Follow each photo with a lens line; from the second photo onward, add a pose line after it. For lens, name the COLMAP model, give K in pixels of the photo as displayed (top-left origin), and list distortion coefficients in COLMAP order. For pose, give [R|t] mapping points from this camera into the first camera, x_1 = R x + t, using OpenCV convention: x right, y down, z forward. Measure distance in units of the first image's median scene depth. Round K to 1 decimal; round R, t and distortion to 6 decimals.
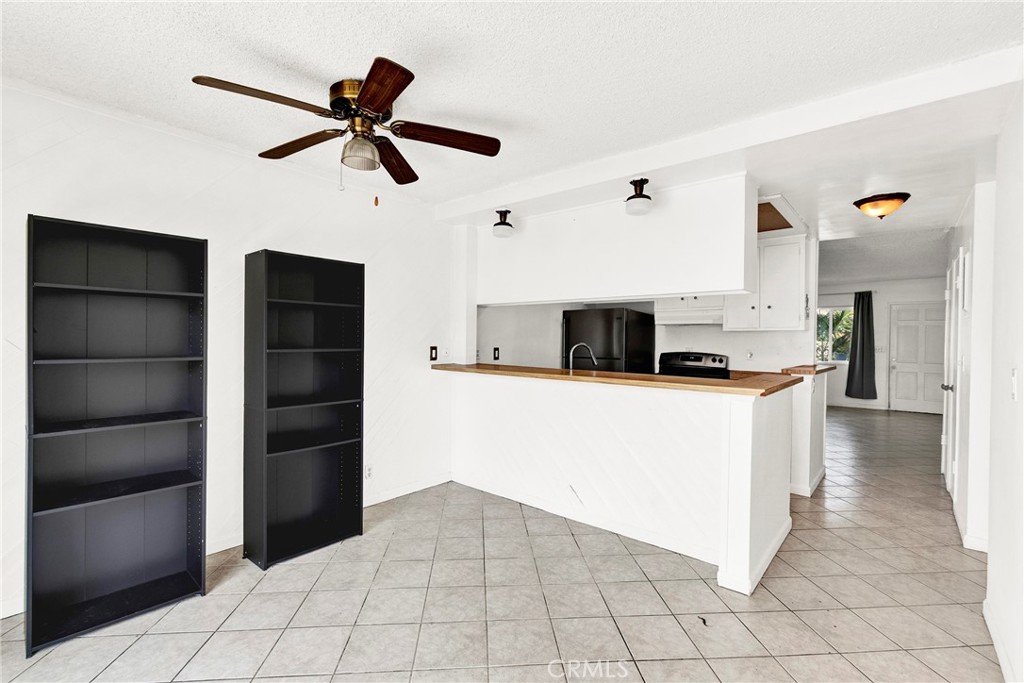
lens RADIAL K [[459.1, 0, 517.3], [0, 459.1, 338.1], [0, 0, 1]] dist [0.004263, 0.000098]
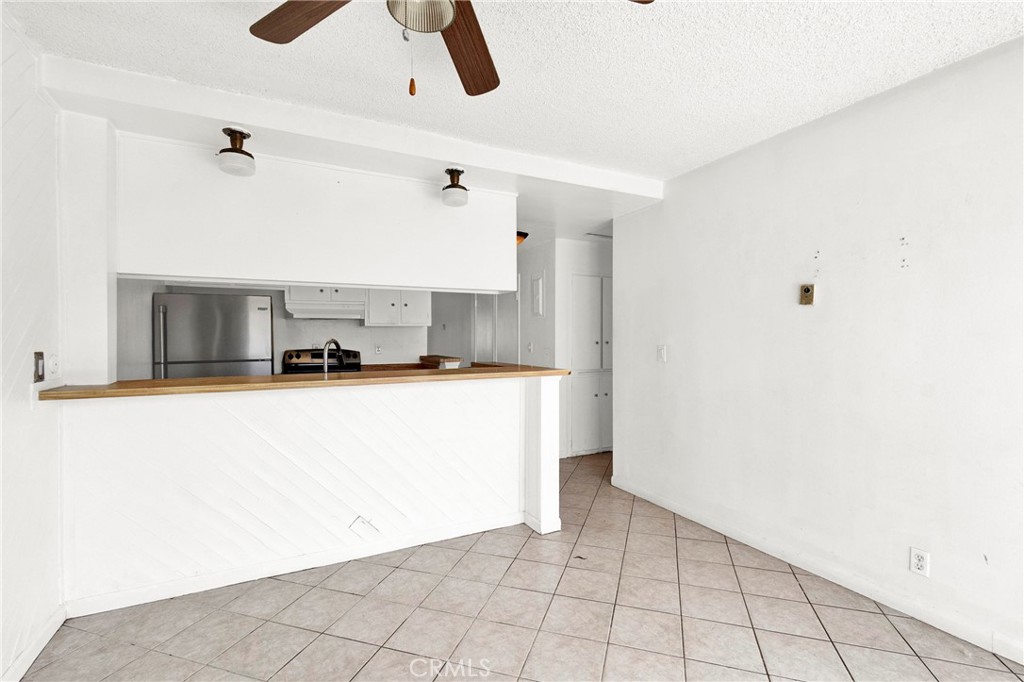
lens RADIAL K [[459.1, 0, 518.5], [0, 459.1, 345.3], [0, 0, 1]] dist [0.004263, 0.000098]
pose [[0.375095, -0.026706, 0.926602, -0.448962], [0.003942, 0.999622, 0.027215, 0.000786], [-0.926978, -0.006556, 0.375058, 0.386448]]
